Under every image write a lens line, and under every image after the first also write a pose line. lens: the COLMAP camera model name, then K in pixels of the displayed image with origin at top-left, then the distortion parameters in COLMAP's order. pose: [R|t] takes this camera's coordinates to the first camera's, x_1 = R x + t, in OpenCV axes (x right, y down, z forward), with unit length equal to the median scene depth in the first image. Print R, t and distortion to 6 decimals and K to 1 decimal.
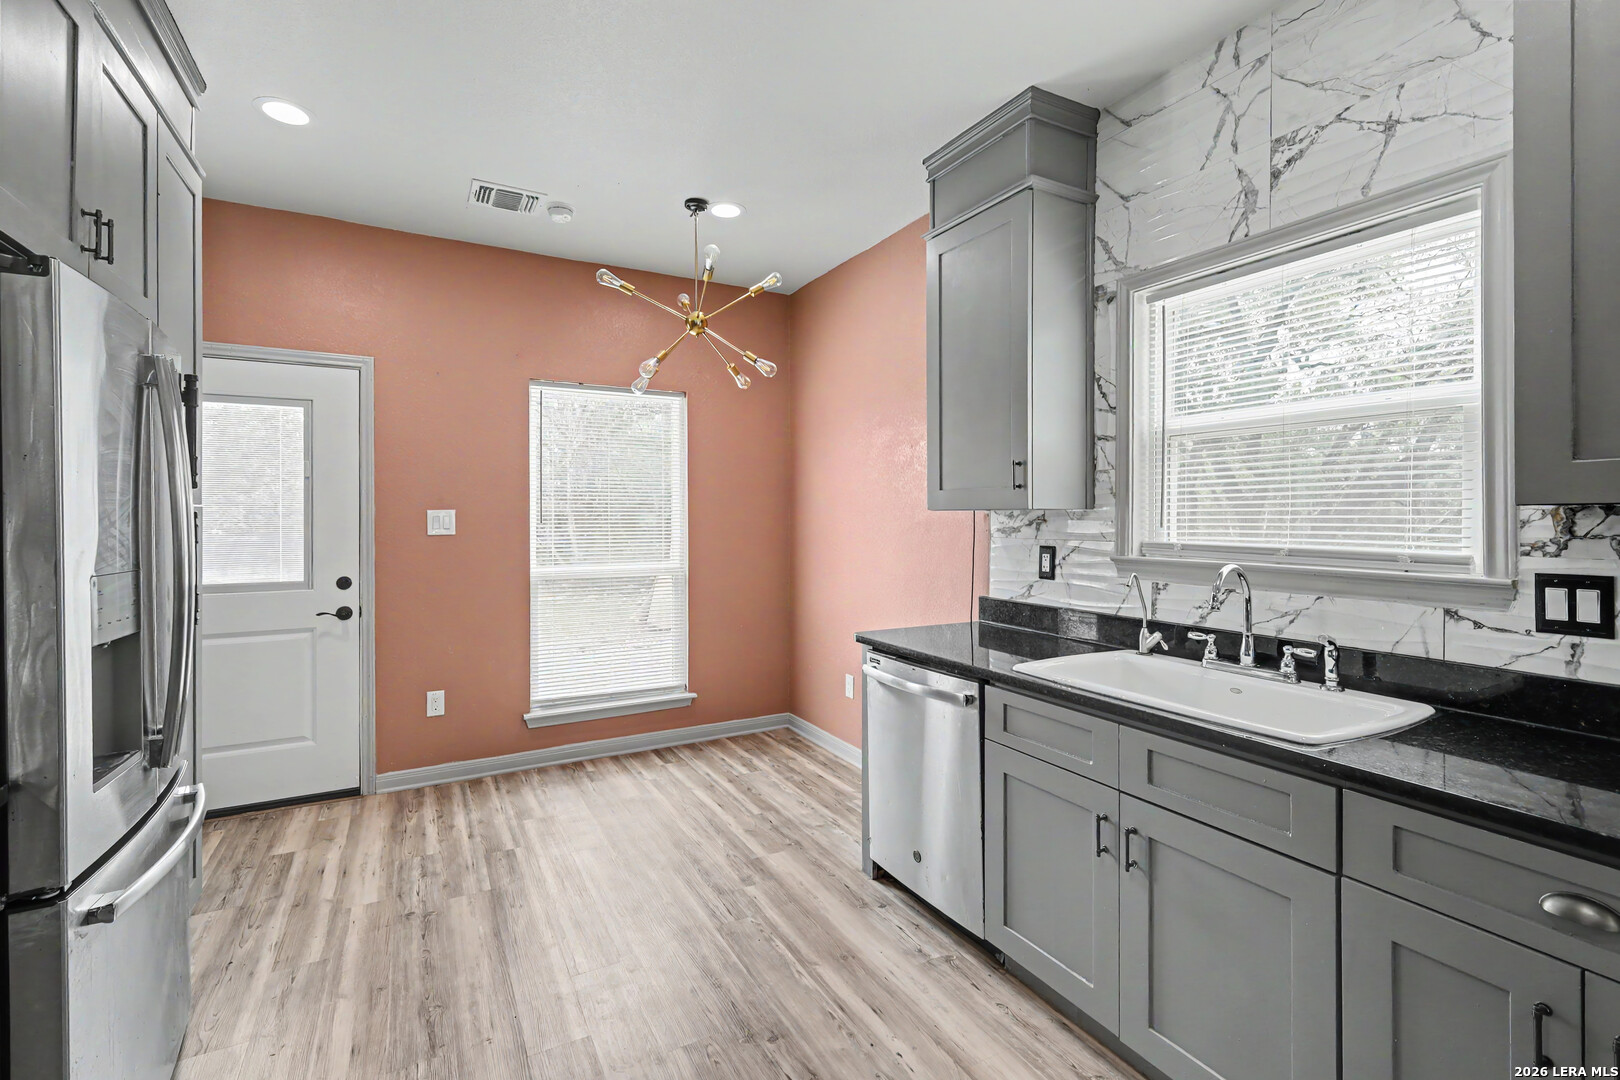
lens RADIAL K [[718.3, 0, 807.5], [0, 718.3, 515.4], [0, 0, 1]] dist [0.002381, 0.000197]
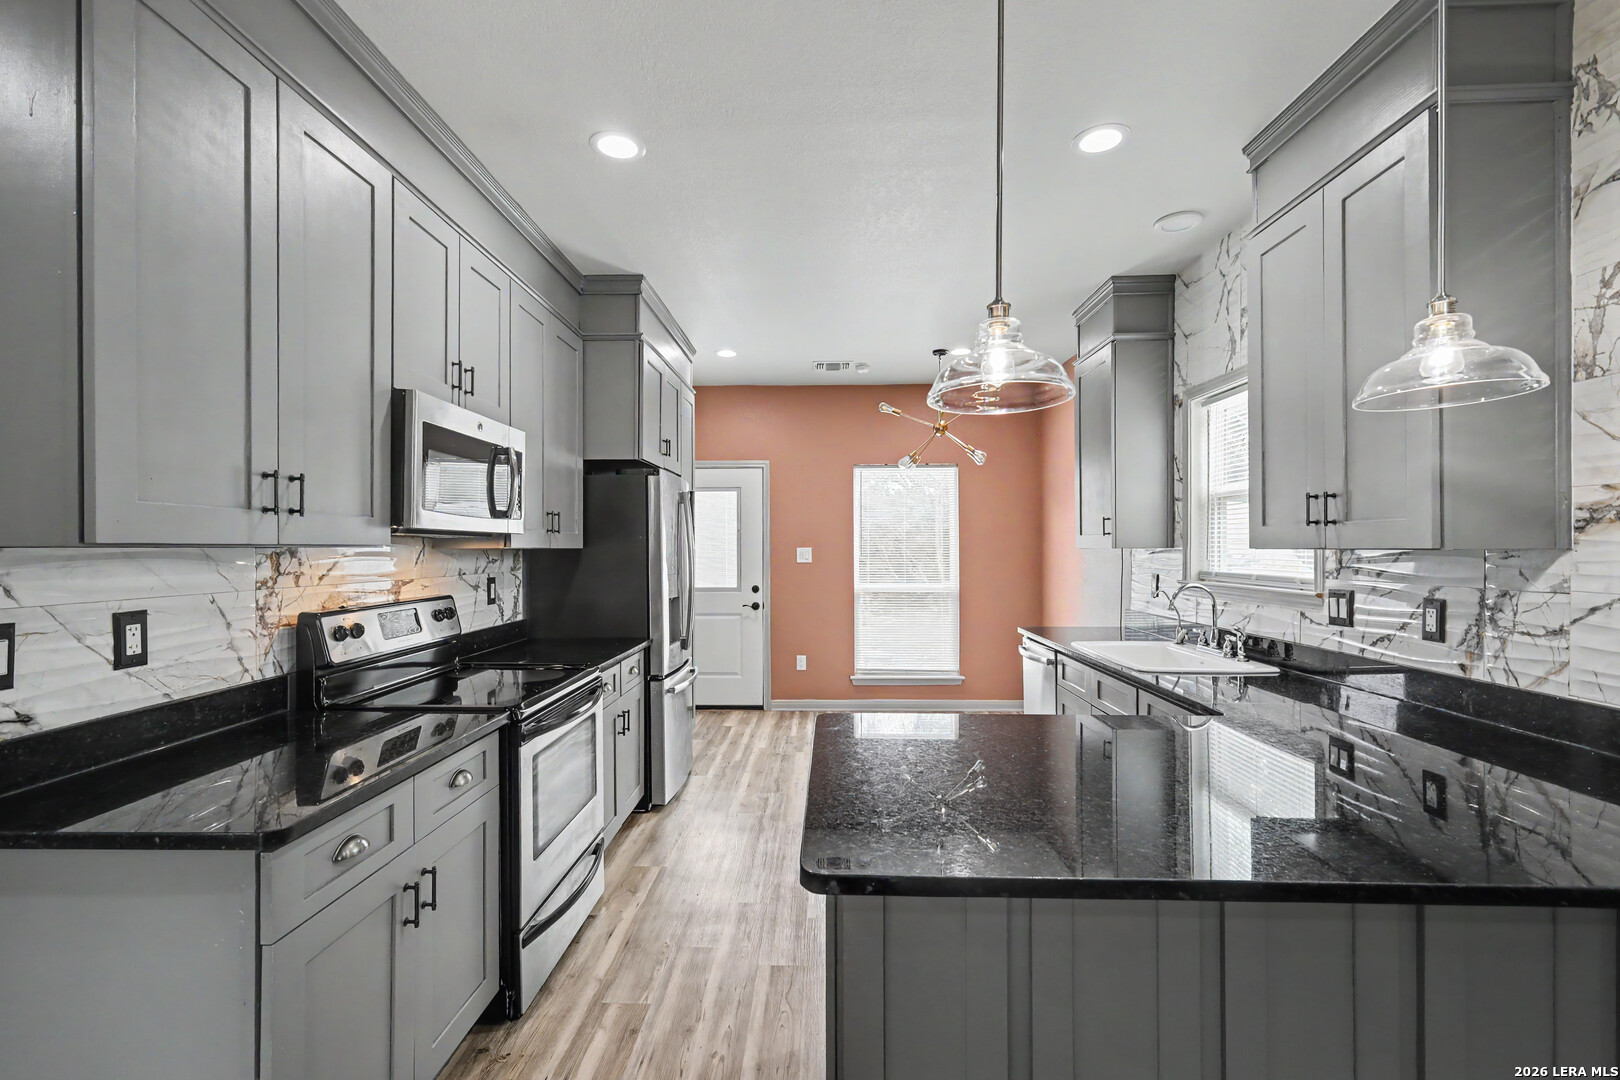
lens RADIAL K [[713.3, 0, 808.7], [0, 713.3, 547.8], [0, 0, 1]] dist [0.000747, -0.000134]
pose [[0.862820, -0.001827, -0.505508, 0.456396], [0.001371, 0.999998, -0.001275, -0.007609], [0.505509, 0.000407, 0.862821, -0.576652]]
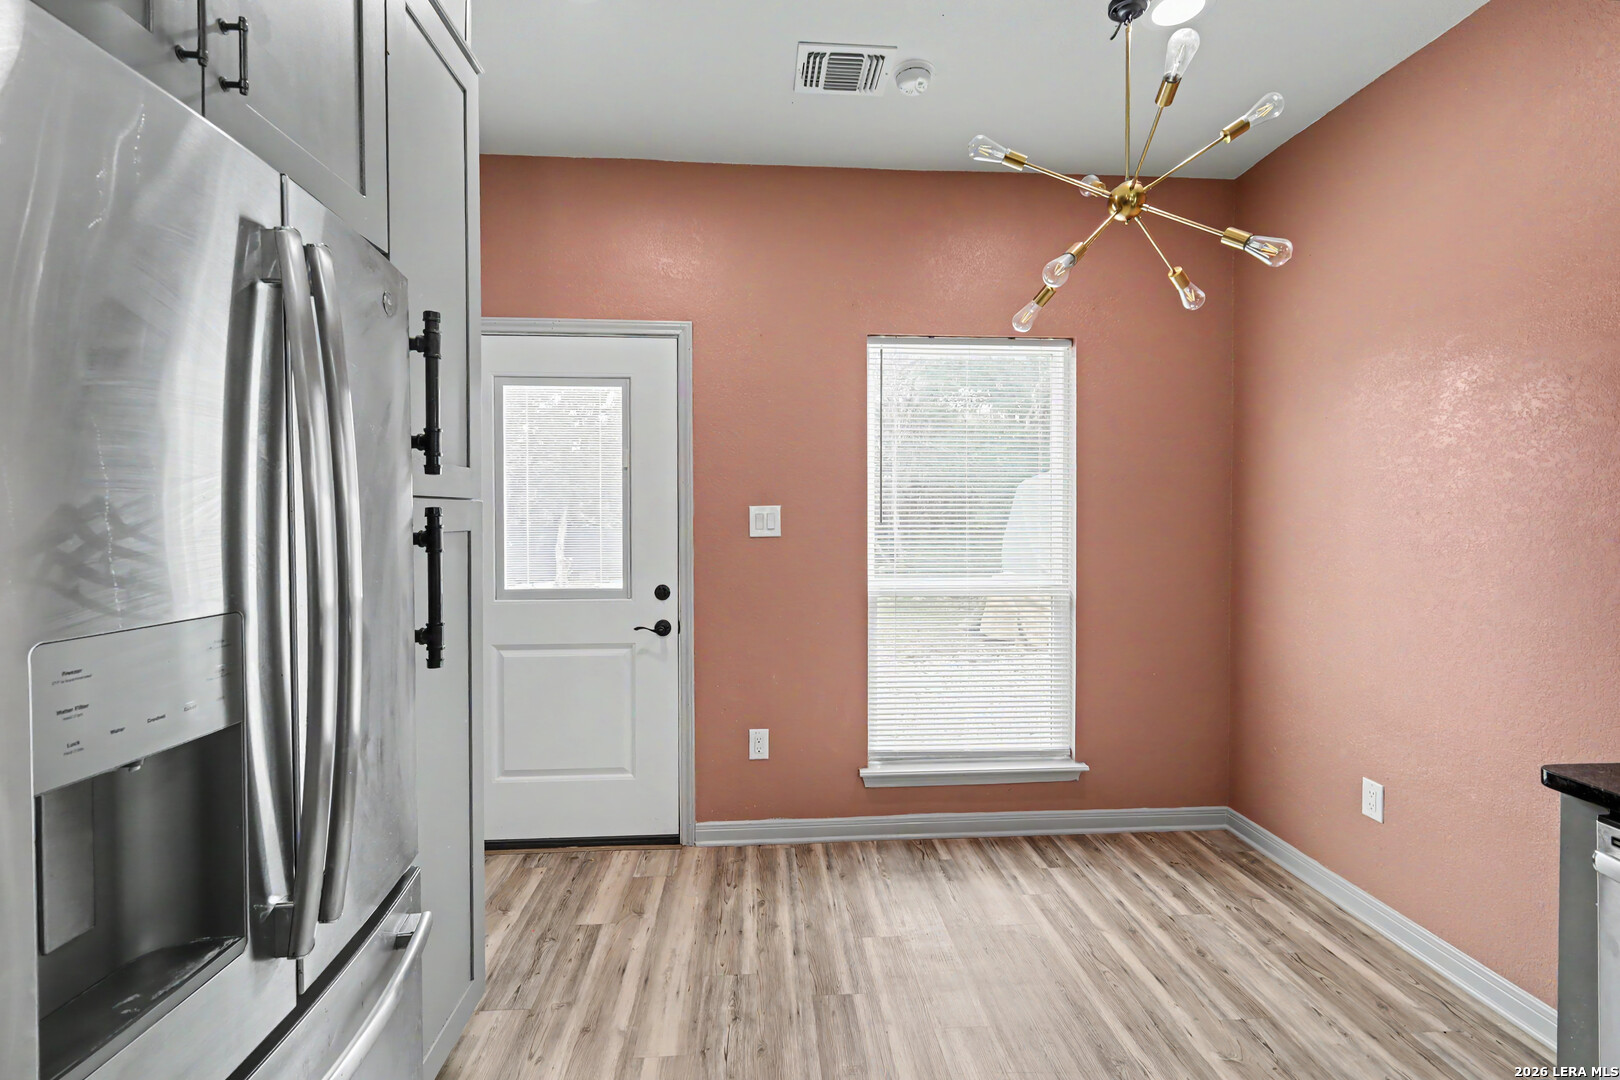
lens RADIAL K [[721.1, 0, 808.9], [0, 721.1, 524.1], [0, 0, 1]] dist [0.000781, -0.000225]
pose [[0.908378, 0.006896, -0.418093, -0.169863], [-0.000357, 0.999876, 0.015717, 0.000304], [0.418150, -0.014128, 0.908268, 0.383301]]
